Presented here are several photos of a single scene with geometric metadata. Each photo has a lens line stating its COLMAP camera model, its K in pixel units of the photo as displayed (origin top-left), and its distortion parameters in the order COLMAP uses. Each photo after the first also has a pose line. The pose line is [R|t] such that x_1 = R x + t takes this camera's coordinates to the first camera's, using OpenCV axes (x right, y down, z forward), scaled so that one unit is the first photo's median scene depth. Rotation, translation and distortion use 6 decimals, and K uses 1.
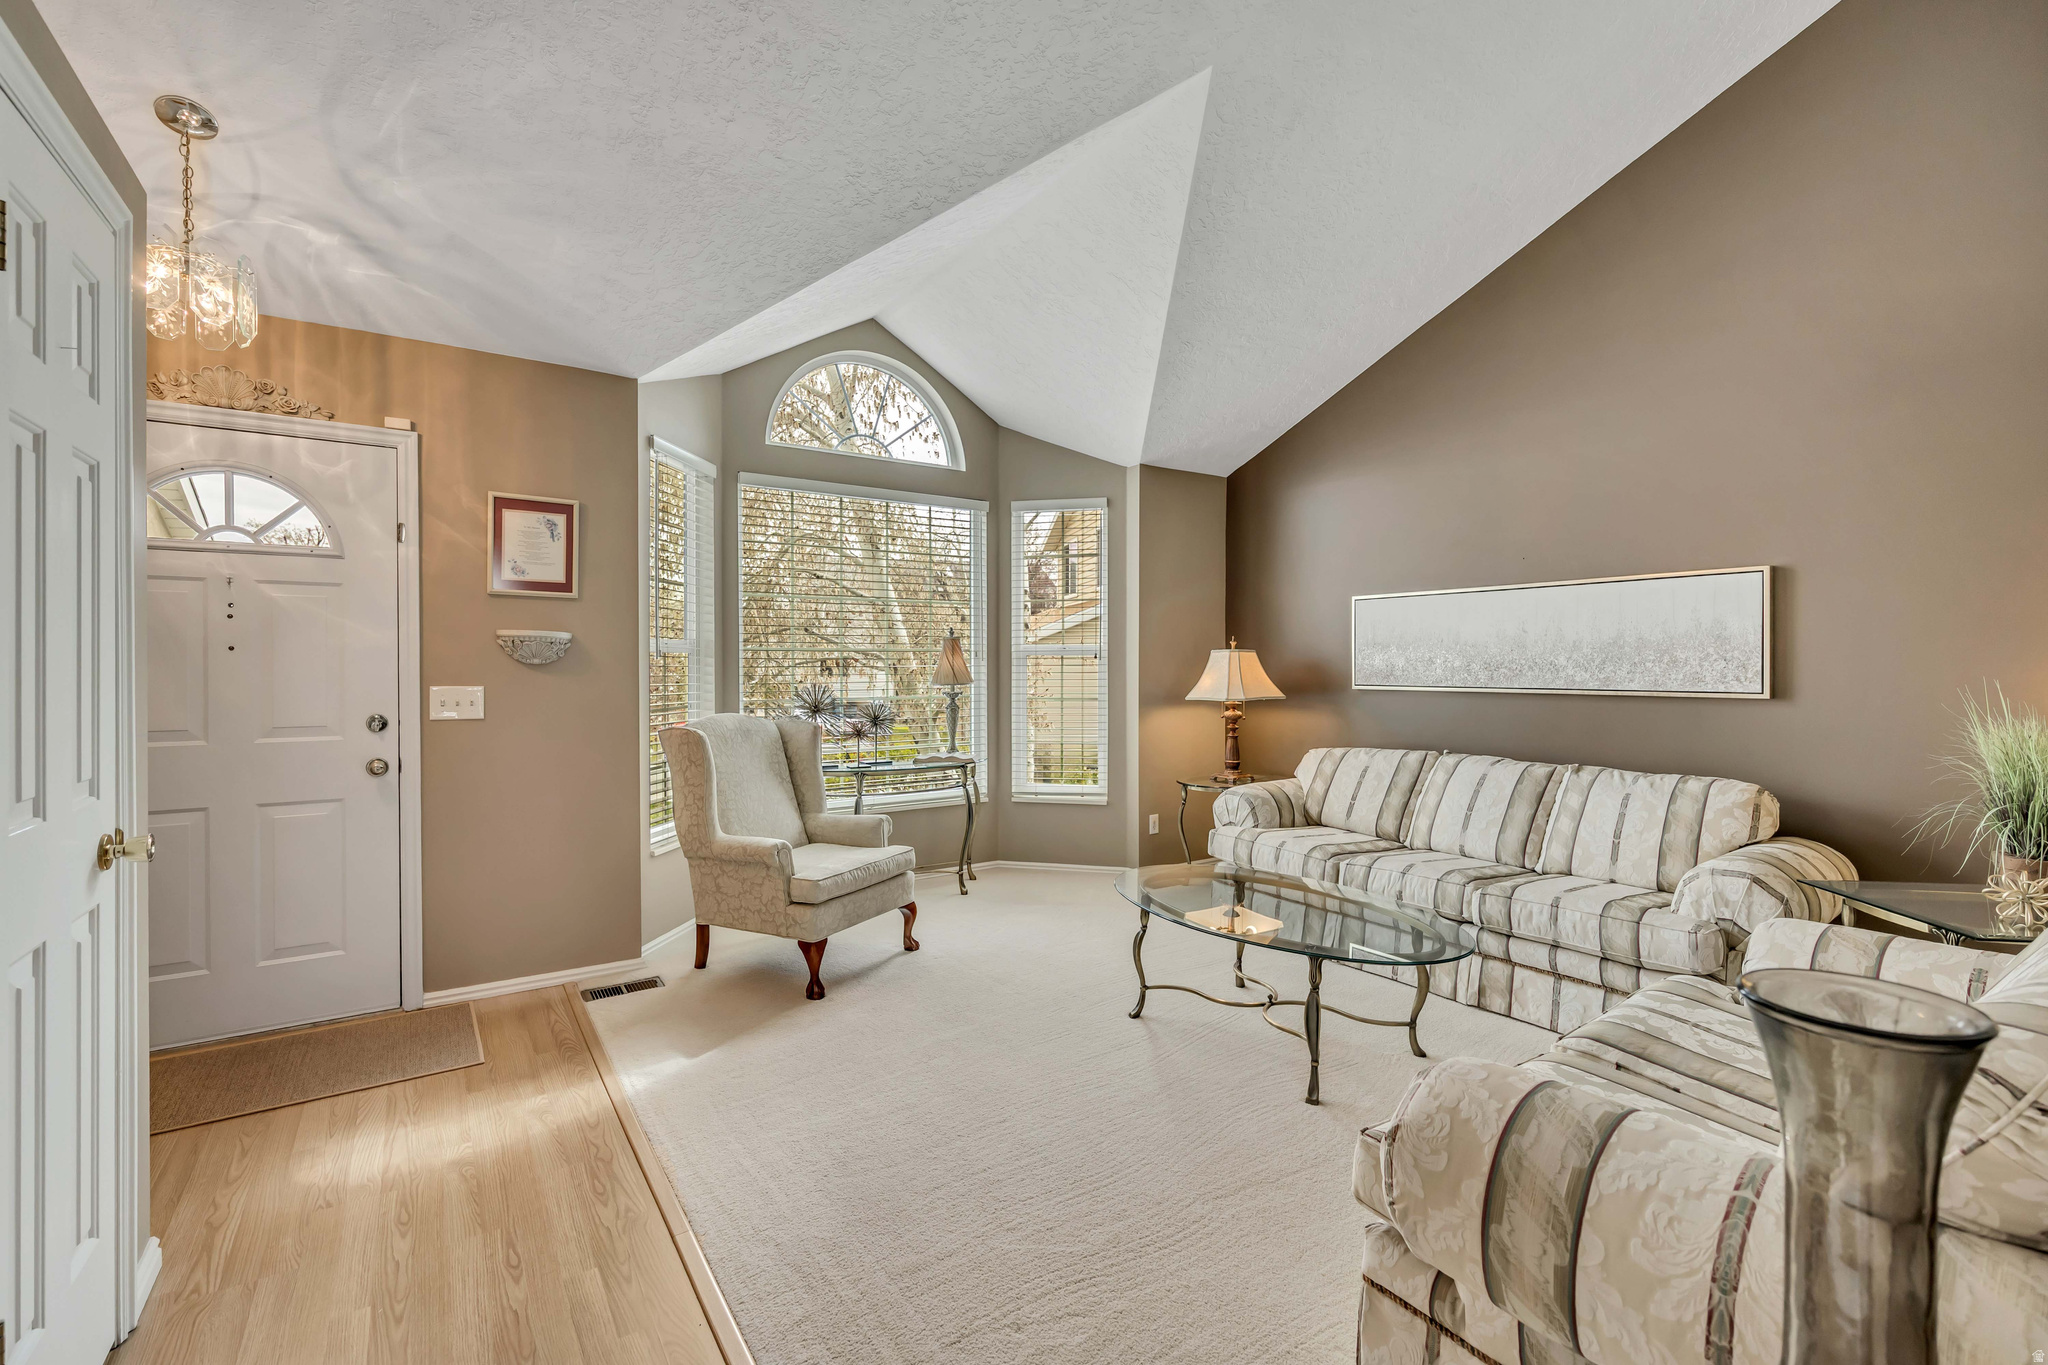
lens RADIAL K [[895.3, 0, 1022.4], [0, 895.3, 671.2], [0, 0, 1]] dist [-0.000740, -0.000184]
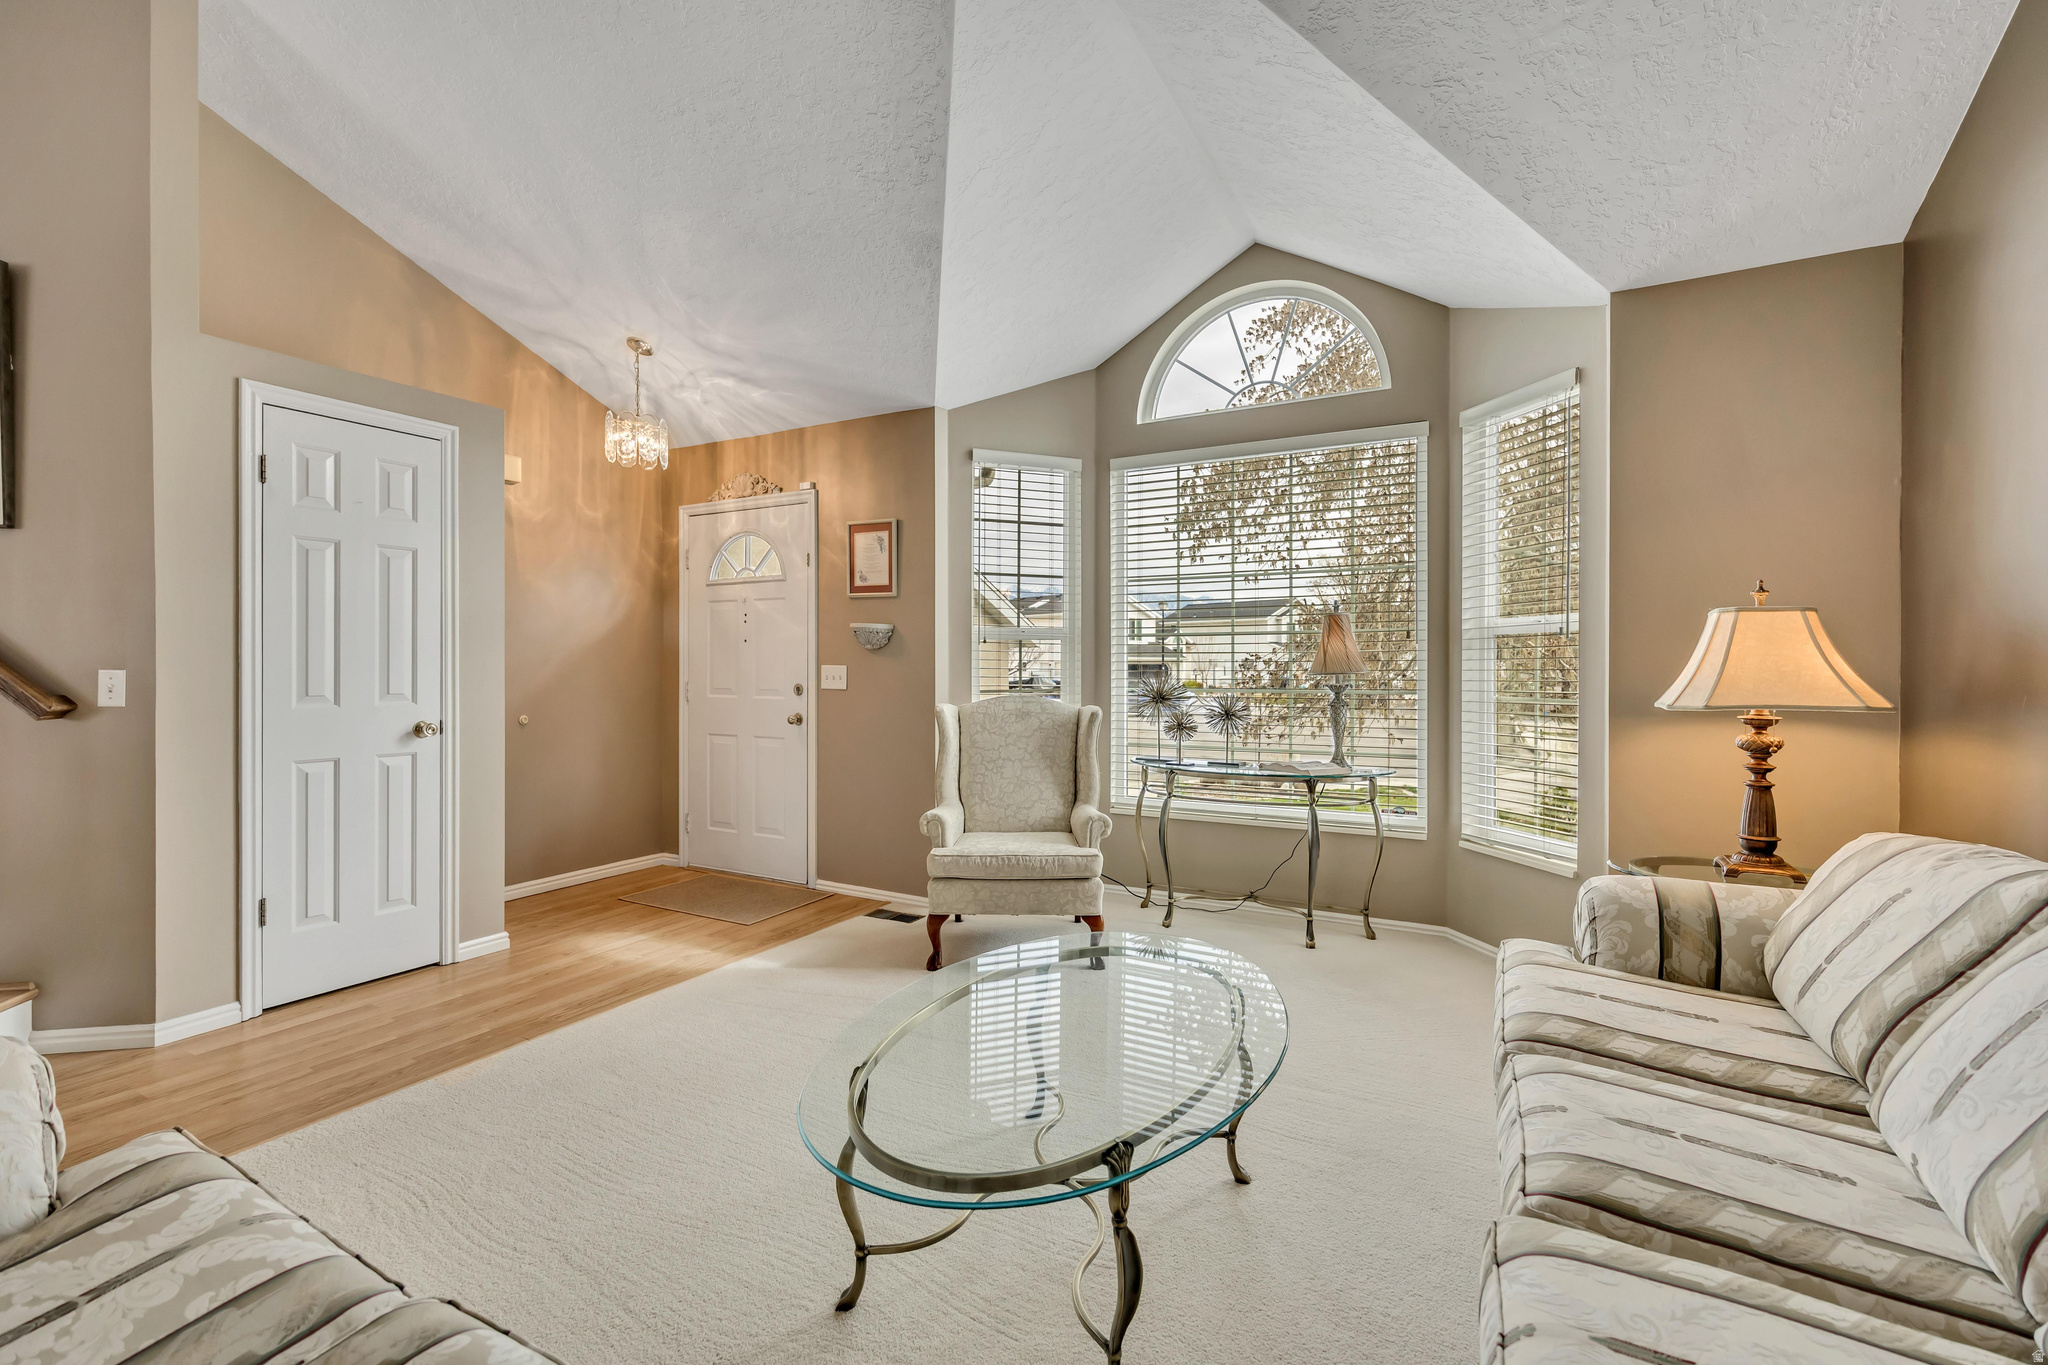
lens RADIAL K [[895.3, 0, 1022.4], [0, 895.3, 671.2], [0, 0, 1]] dist [-0.000740, -0.000184]
pose [[0.442313, 0.006533, -0.896837, 0.750063], [-0.009903, 0.999948, 0.002400, 0.019753], [0.896806, 0.007820, 0.442355, 0.647561]]
